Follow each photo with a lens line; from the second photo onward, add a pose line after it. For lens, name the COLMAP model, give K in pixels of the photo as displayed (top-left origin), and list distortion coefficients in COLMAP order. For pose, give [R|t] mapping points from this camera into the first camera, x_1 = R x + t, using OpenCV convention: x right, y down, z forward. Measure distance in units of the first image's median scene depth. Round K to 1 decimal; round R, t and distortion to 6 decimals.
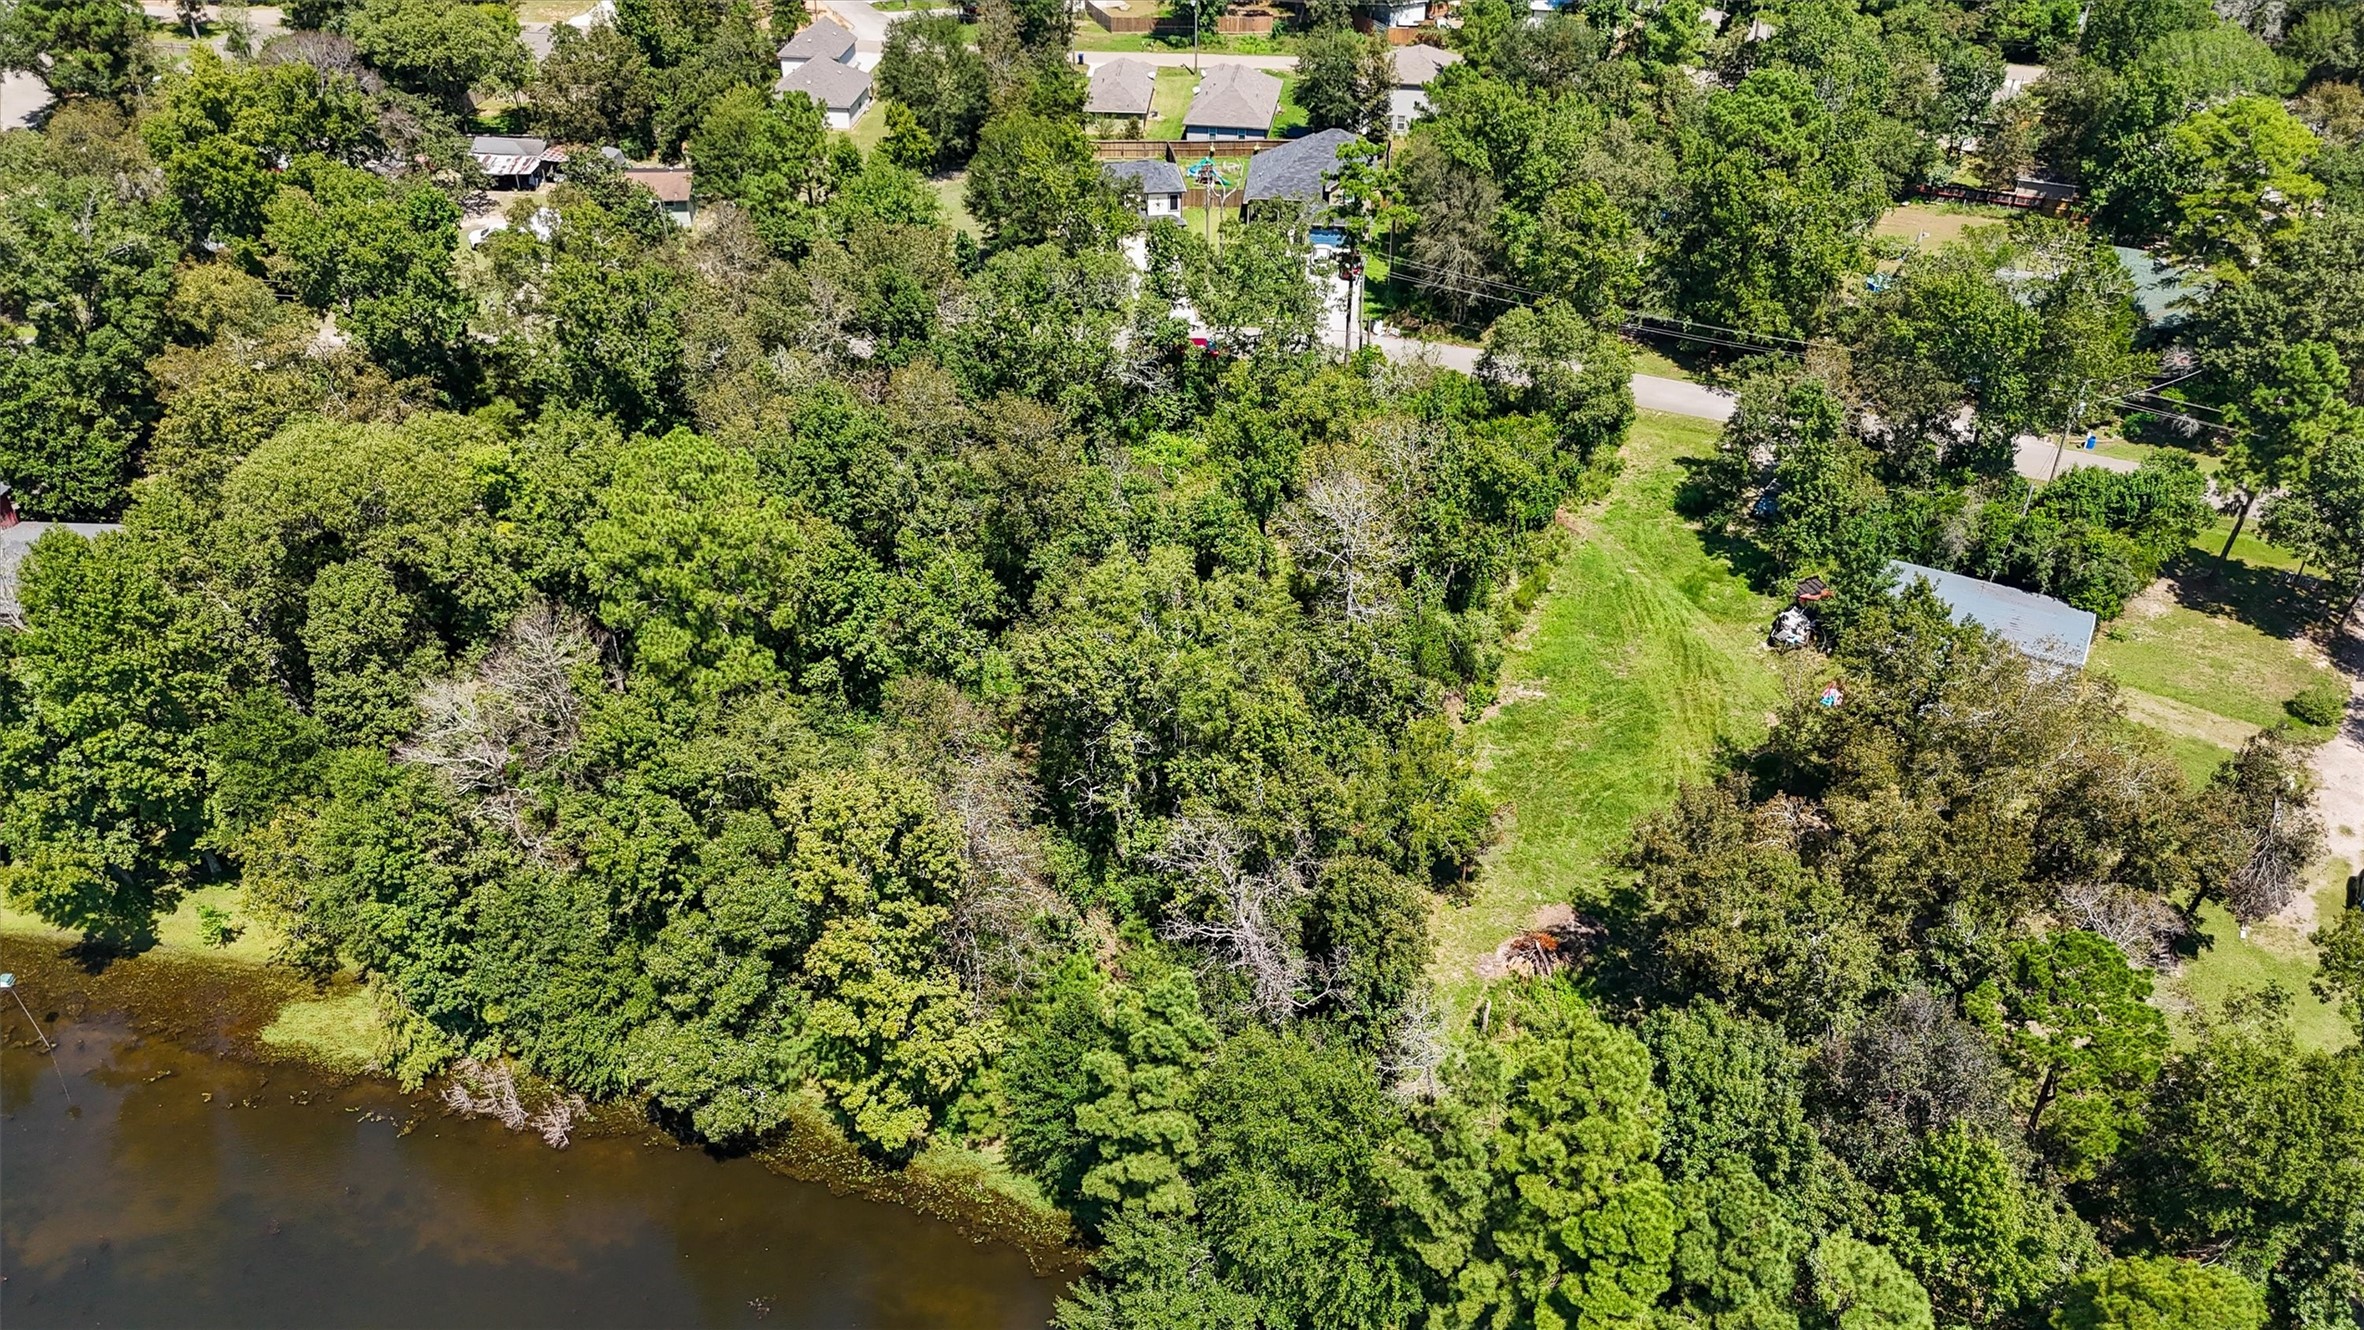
lens RADIAL K [[1776.0, 0, 1182.0], [0, 1776.0, 665.0], [0, 0, 1]] dist [0.038906, -0.012172]
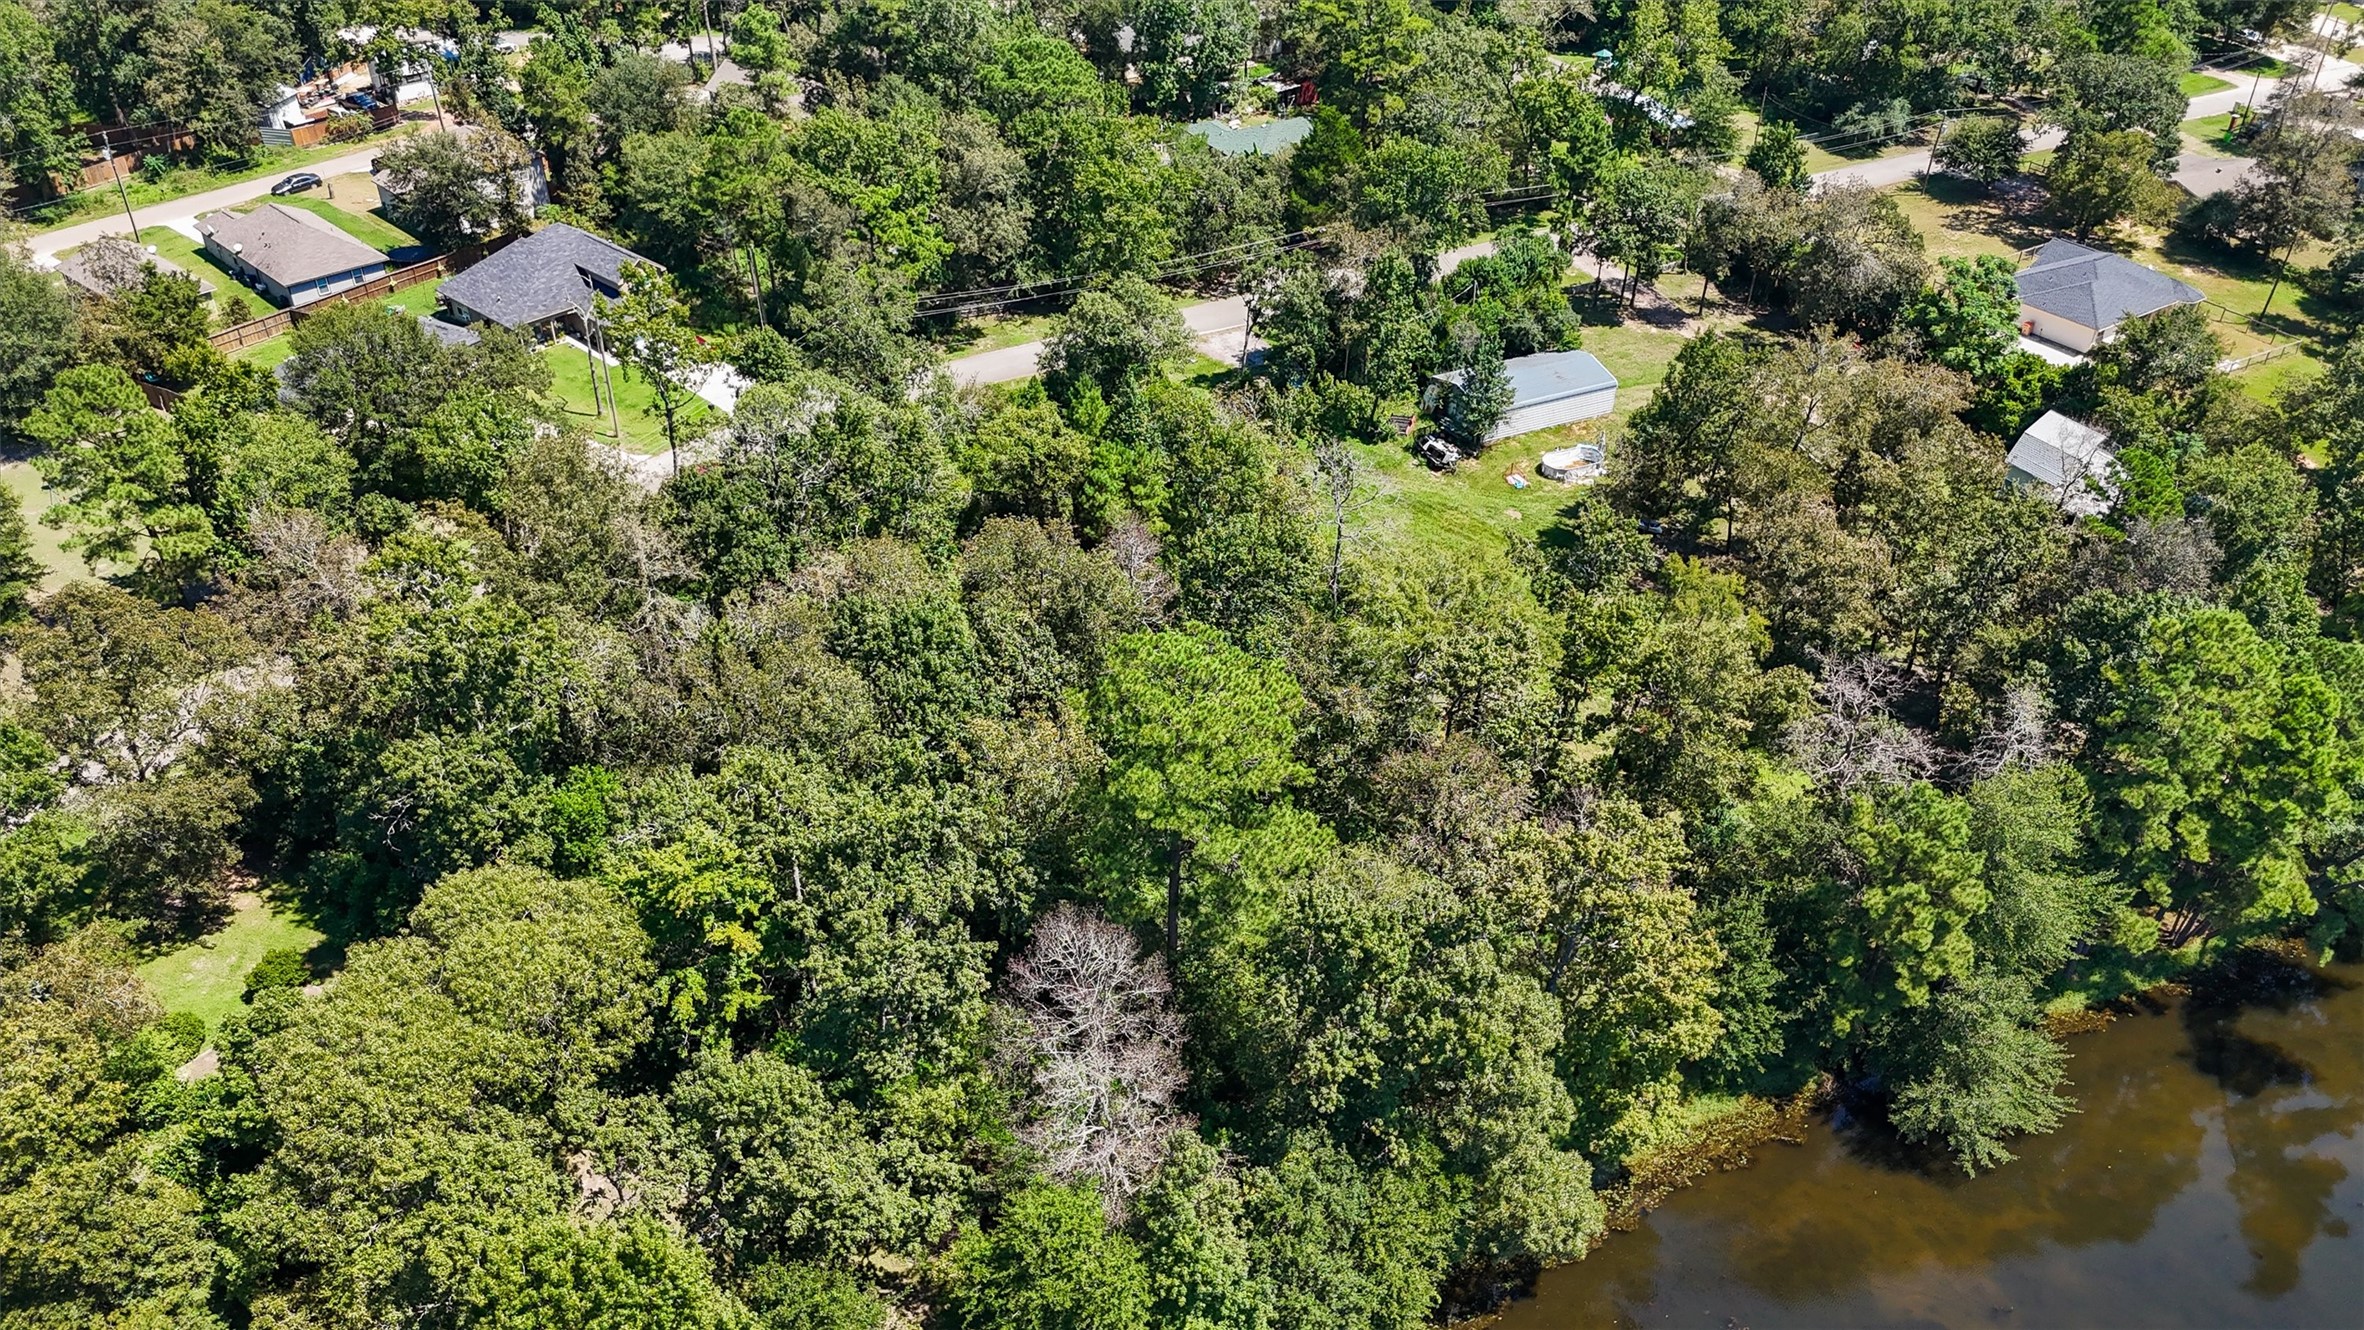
lens RADIAL K [[1790.4, 0, 1191.7], [0, 1790.4, 707.4], [0, 0, 1]] dist [0.022919, -0.001068]
pose [[0.582120, -0.467475, 0.665284, -0.589377], [0.456866, 0.864882, 0.207972, -0.185416], [-0.672614, 0.182881, 0.717039, 0.273707]]
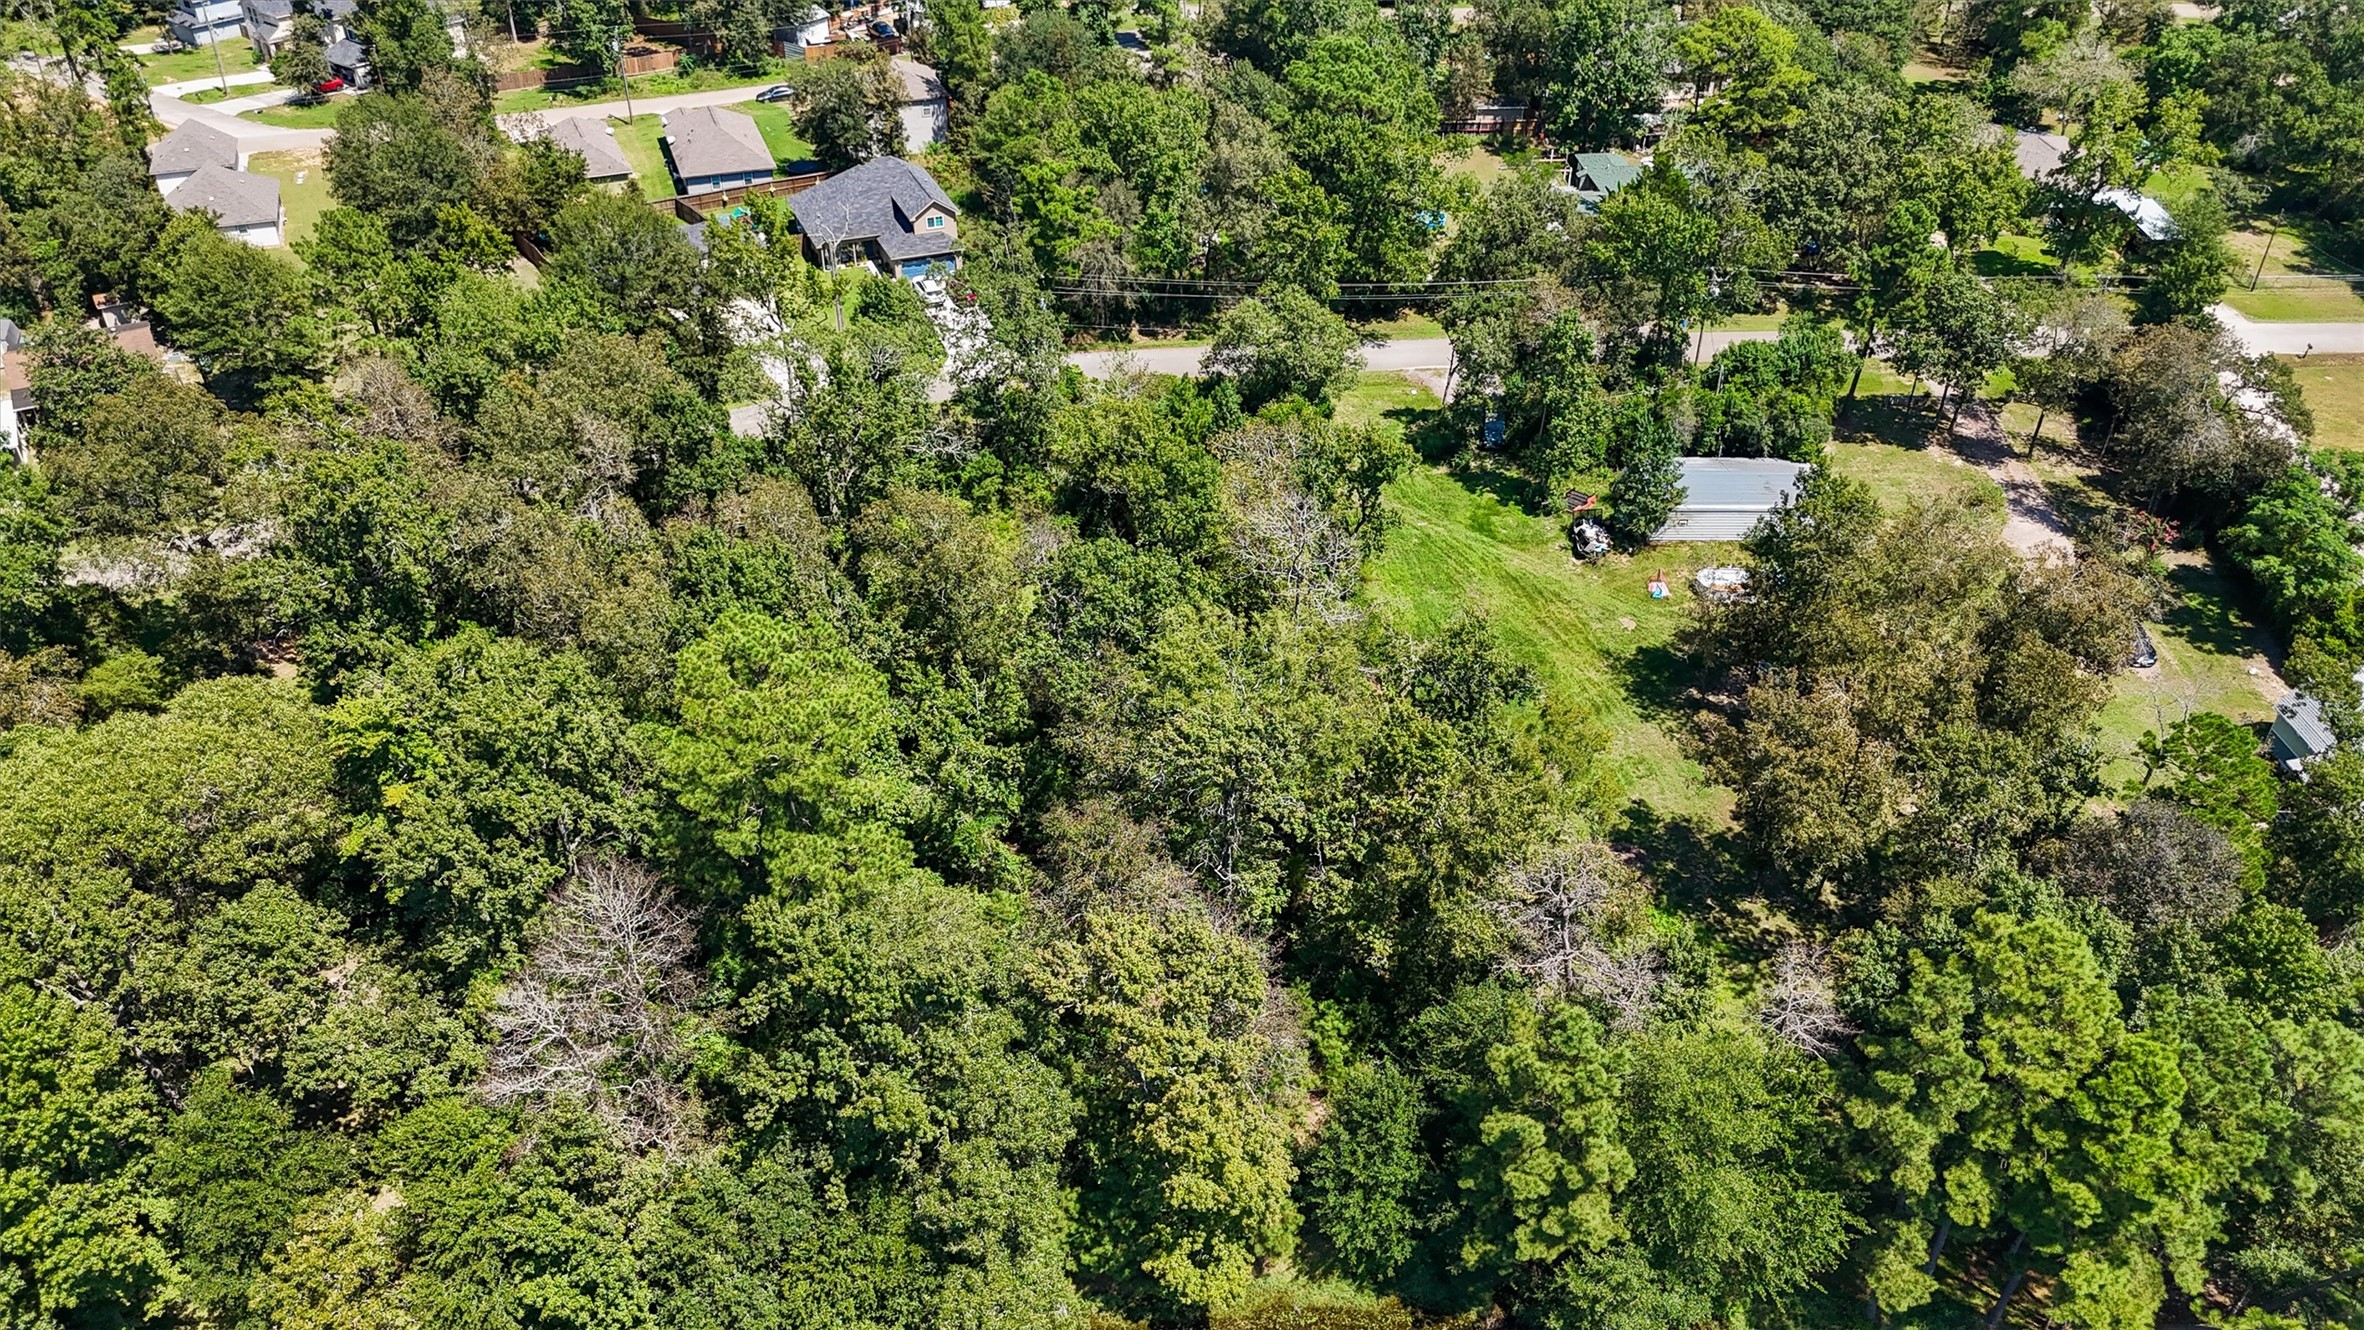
lens RADIAL K [[1793.5, 0, 1182.0], [0, 1793.5, 665.0], [0, 0, 1]] dist [0.048524, -0.038299]
pose [[0.881502, -0.265310, 0.390595, -0.305368], [0.265158, 0.962610, 0.055434, -0.069193], [-0.390698, 0.054704, 0.918892, 0.093074]]
